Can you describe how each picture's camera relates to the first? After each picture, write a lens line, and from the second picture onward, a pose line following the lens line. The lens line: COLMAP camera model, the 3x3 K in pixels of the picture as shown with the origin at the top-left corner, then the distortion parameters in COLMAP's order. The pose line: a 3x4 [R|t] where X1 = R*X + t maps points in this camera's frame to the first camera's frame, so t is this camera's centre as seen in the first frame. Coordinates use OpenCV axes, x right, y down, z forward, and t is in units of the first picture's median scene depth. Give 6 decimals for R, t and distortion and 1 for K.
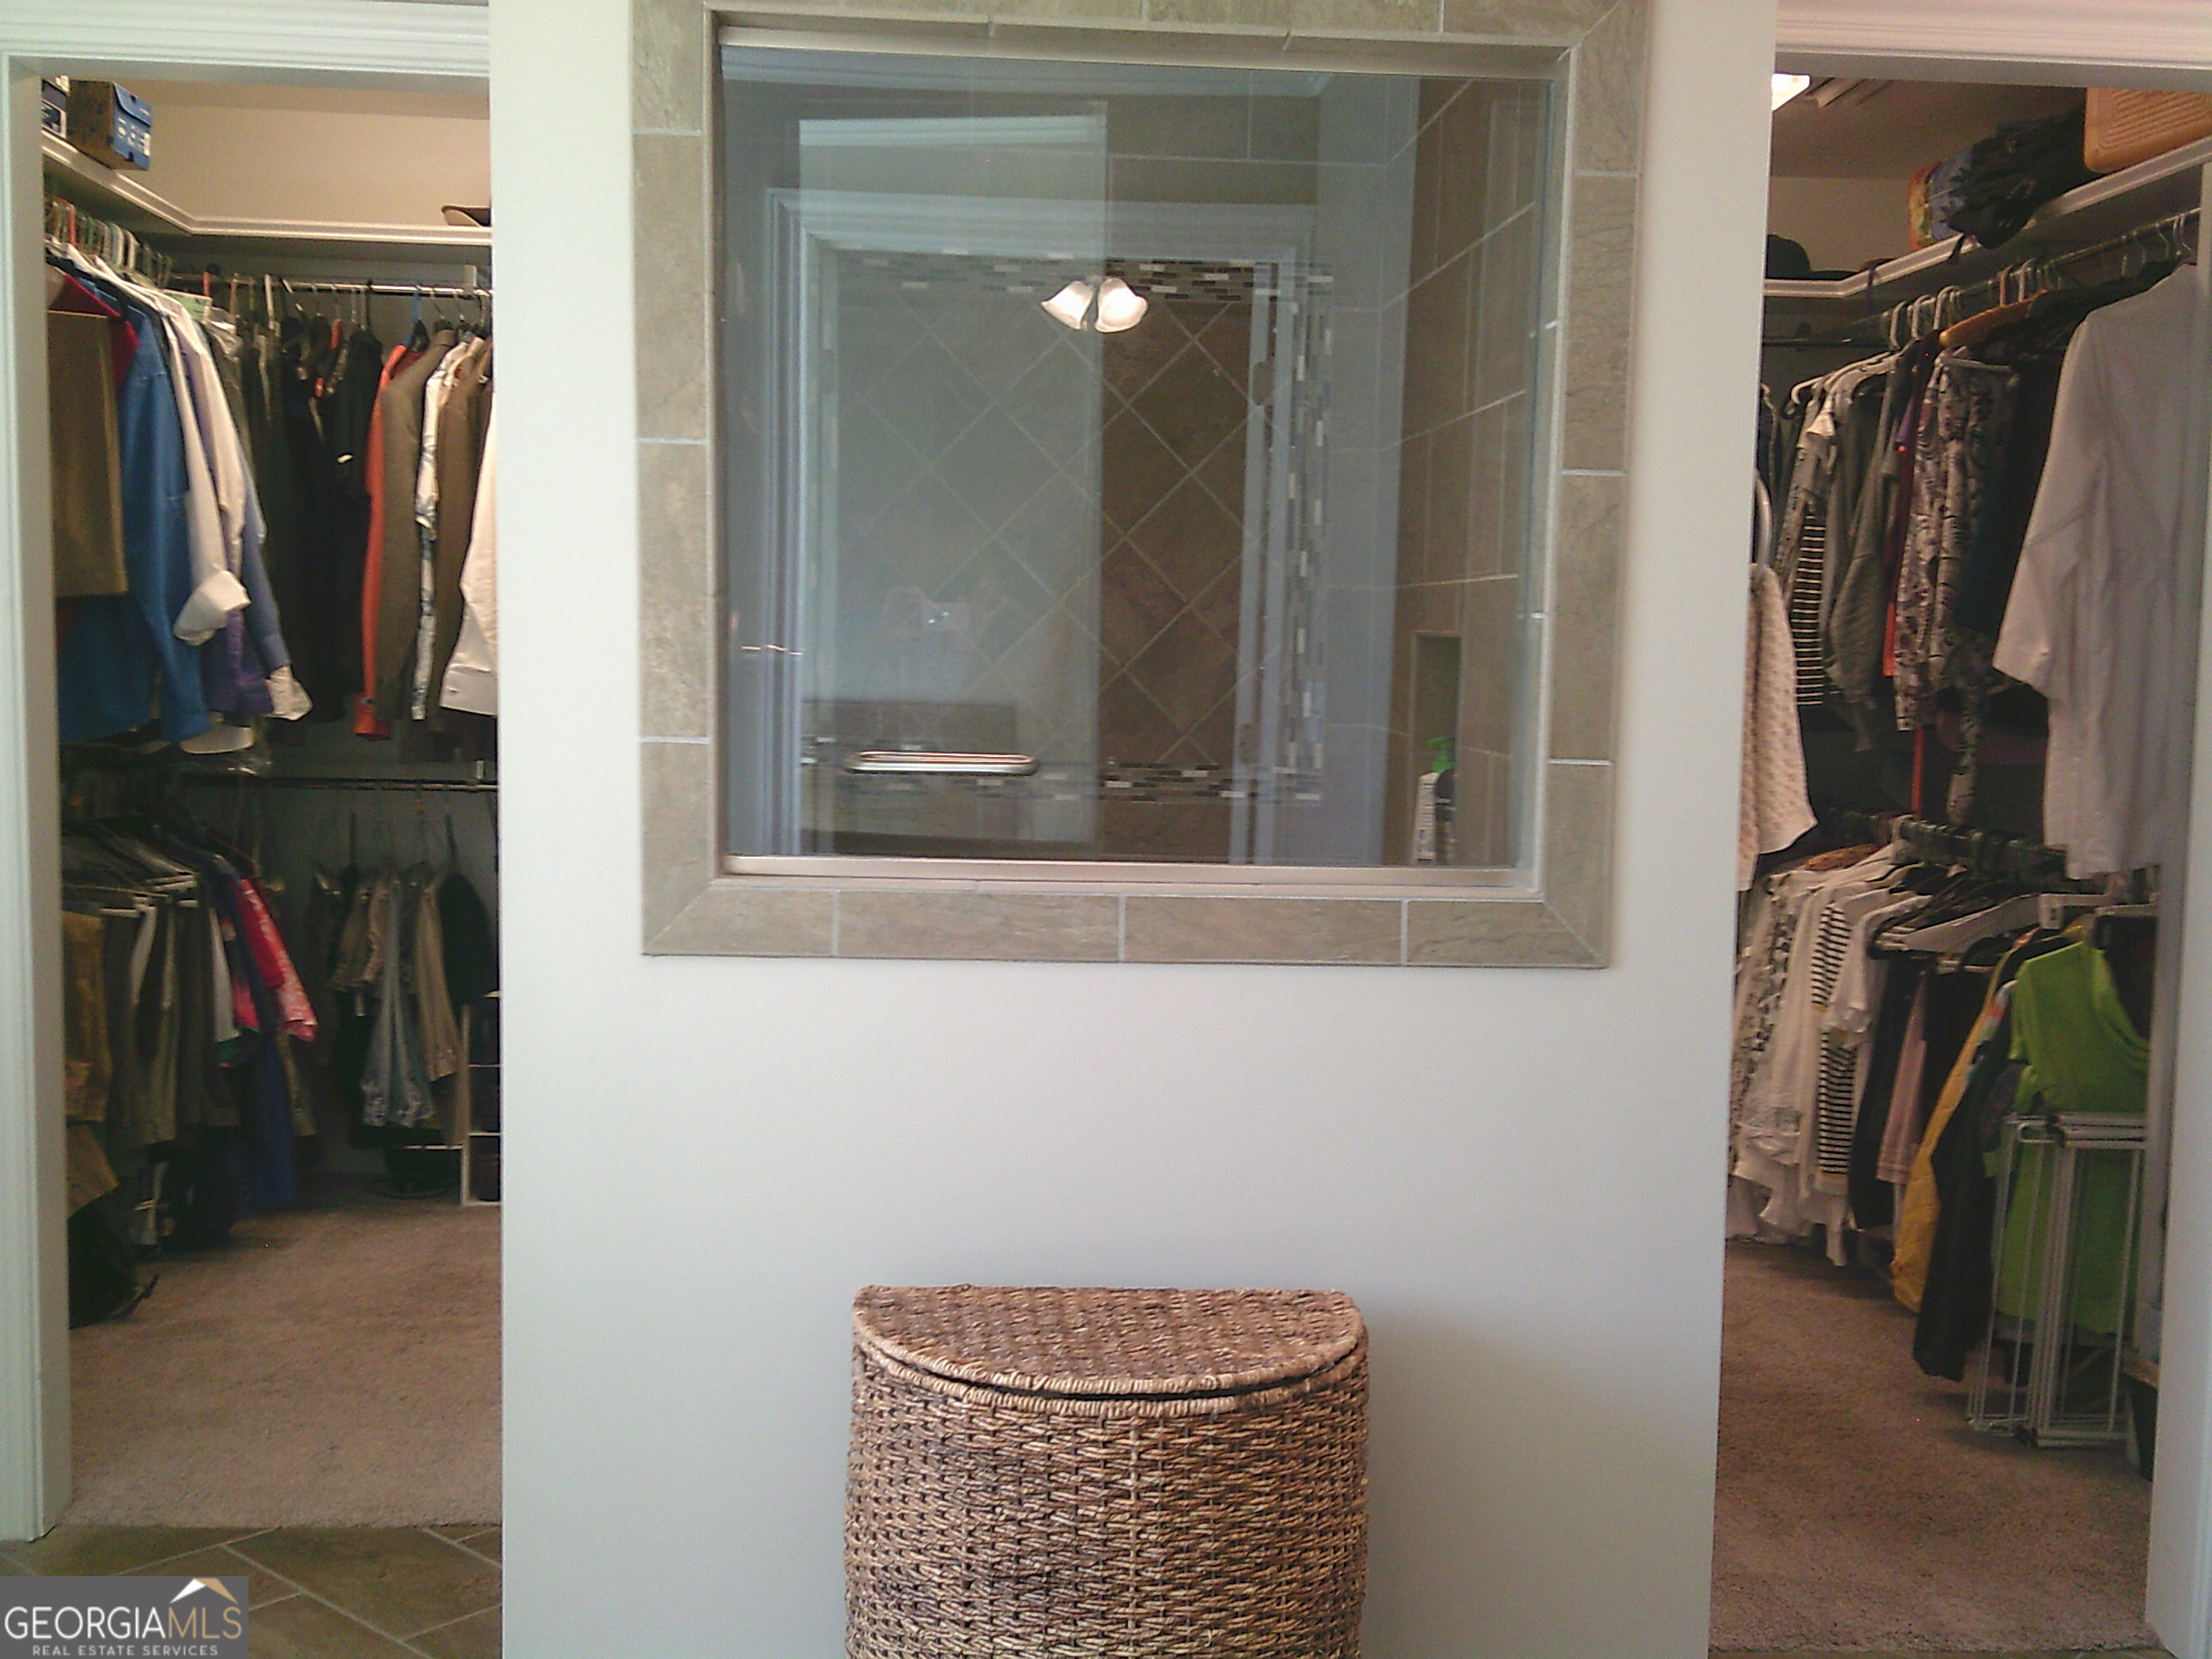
lens RADIAL K [[2246.4, 0, 1106.0], [0, 2246.4, 829.5], [0, 0, 1]] dist [0.116492, -0.217662]
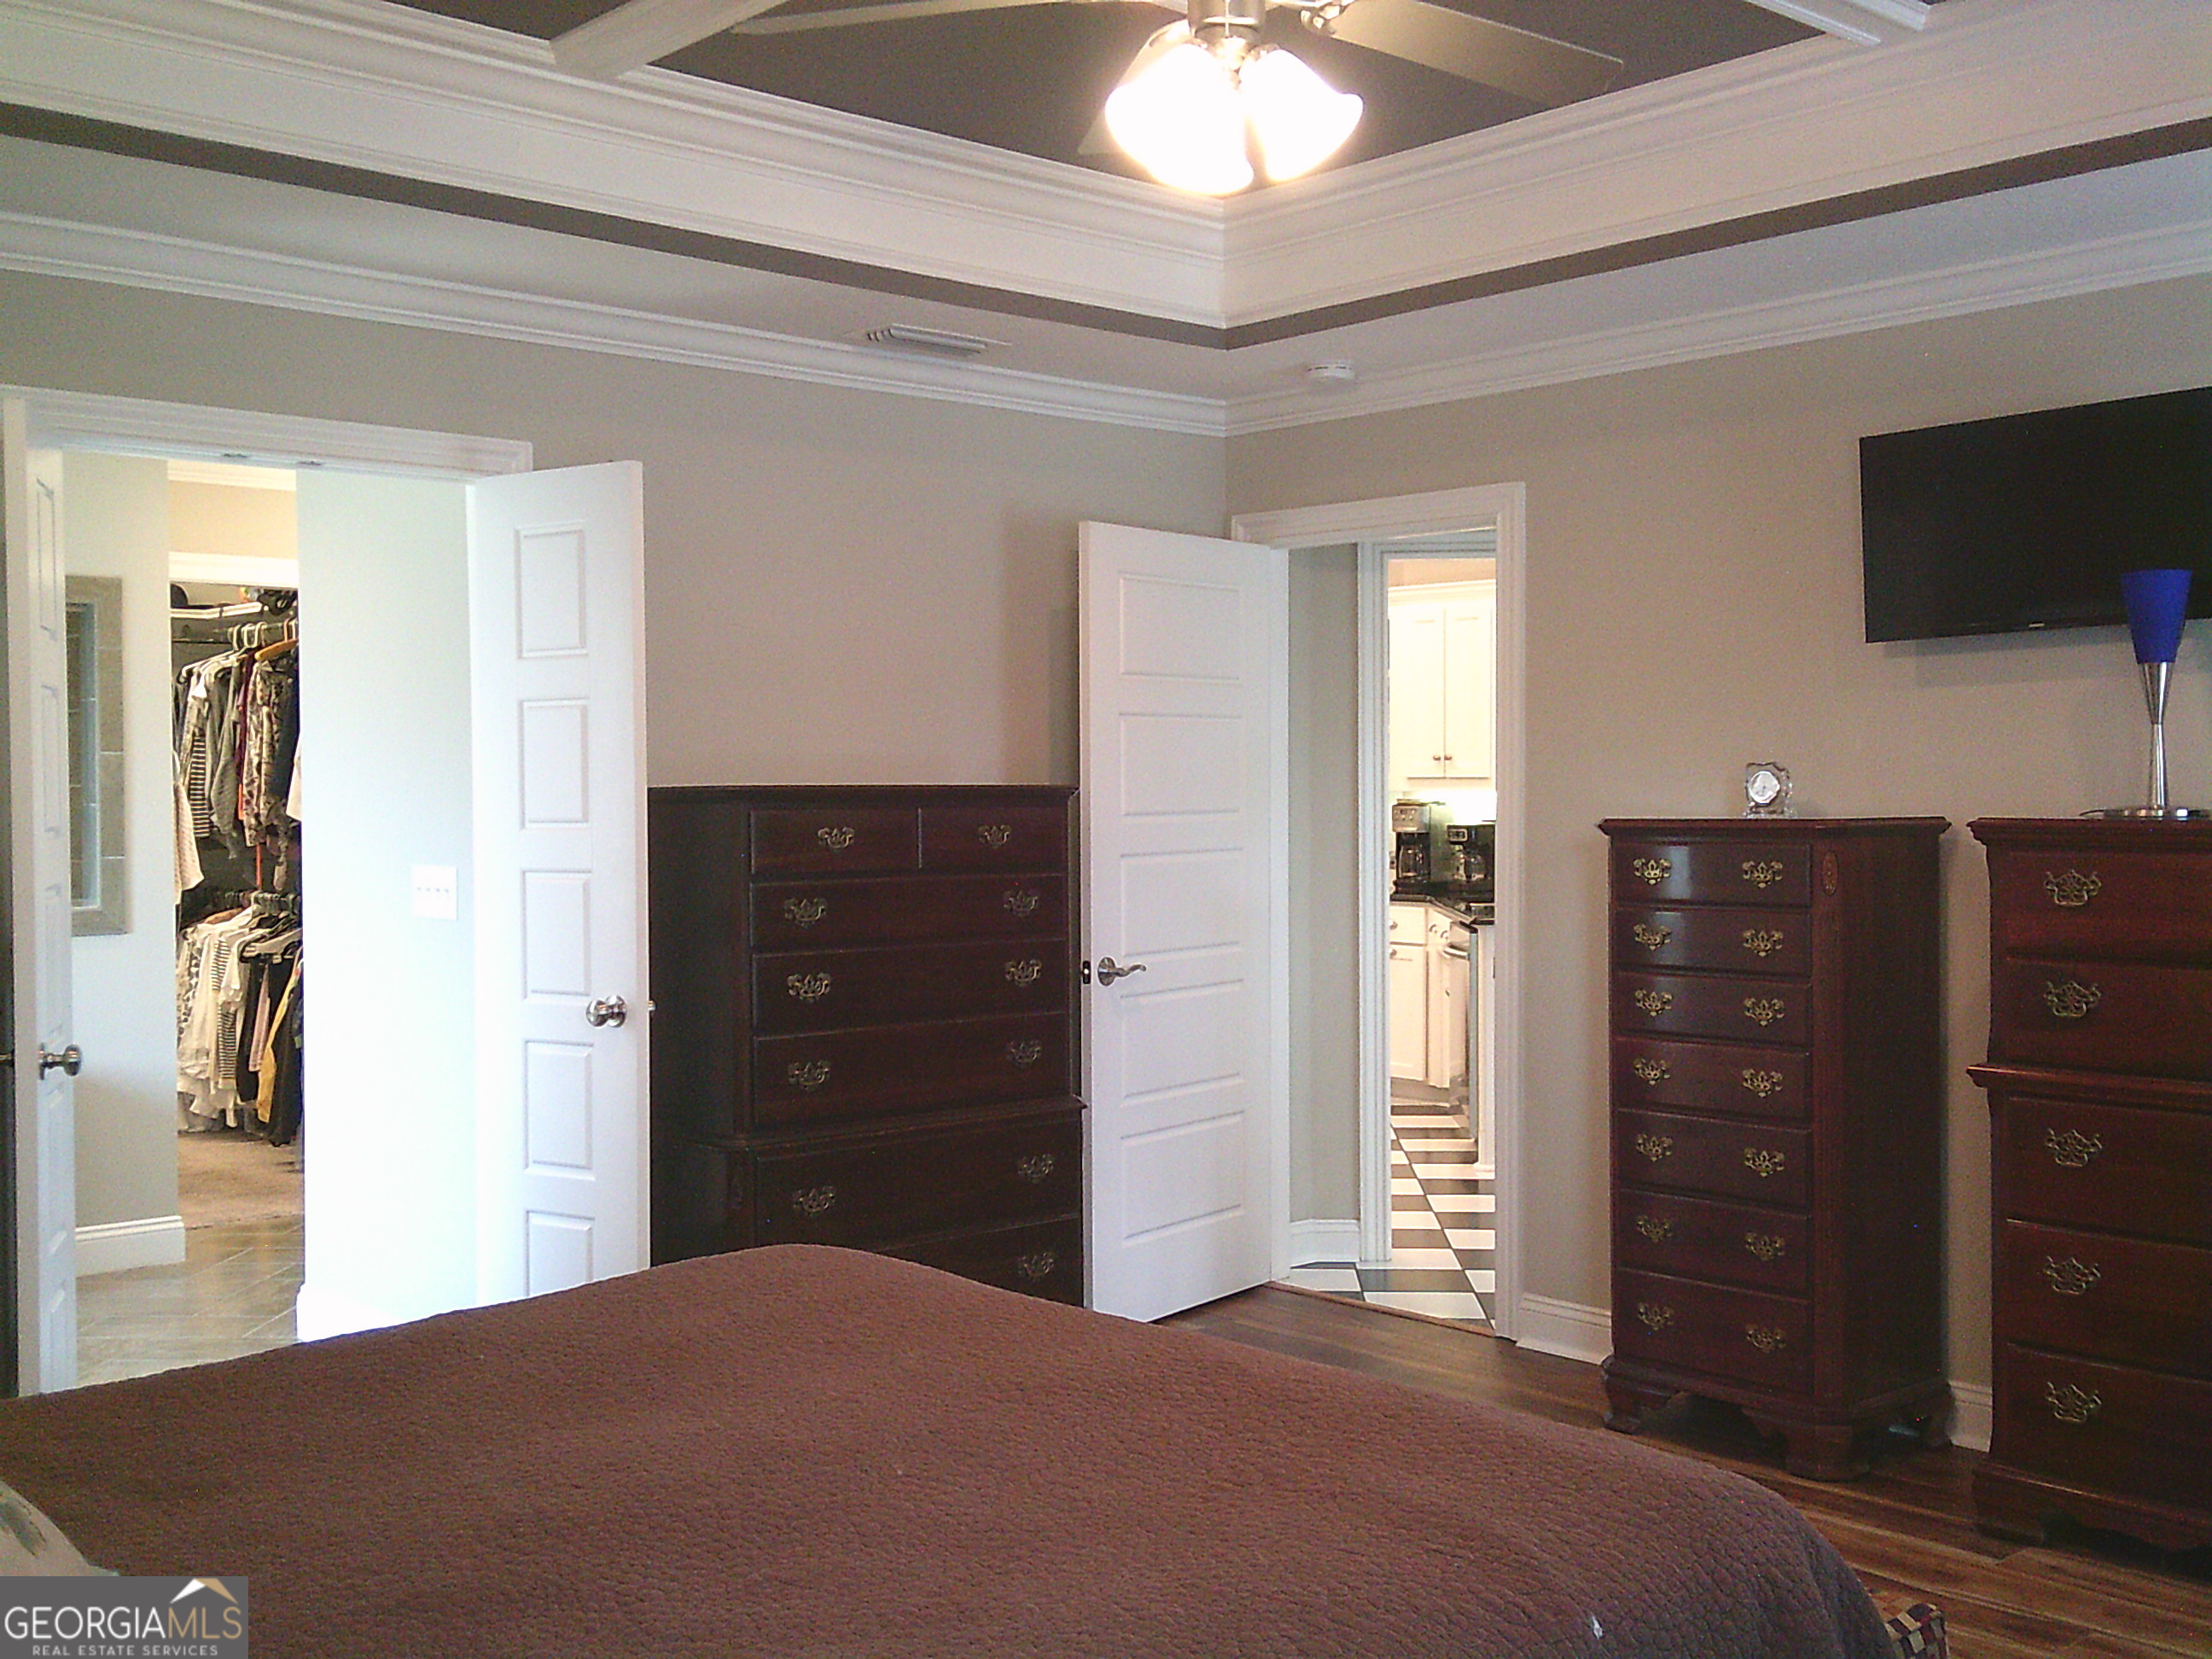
lens RADIAL K [[2312.5, 0, 1105.3], [0, 2312.5, 777.2], [0, 0, 1]] dist [0.121982, -0.206831]
pose [[0.787046, -0.028839, 0.616220, -0.325067], [0.079281, 0.995352, -0.054677, 0.067950], [-0.611779, 0.091888, 0.785674, -1.083390]]
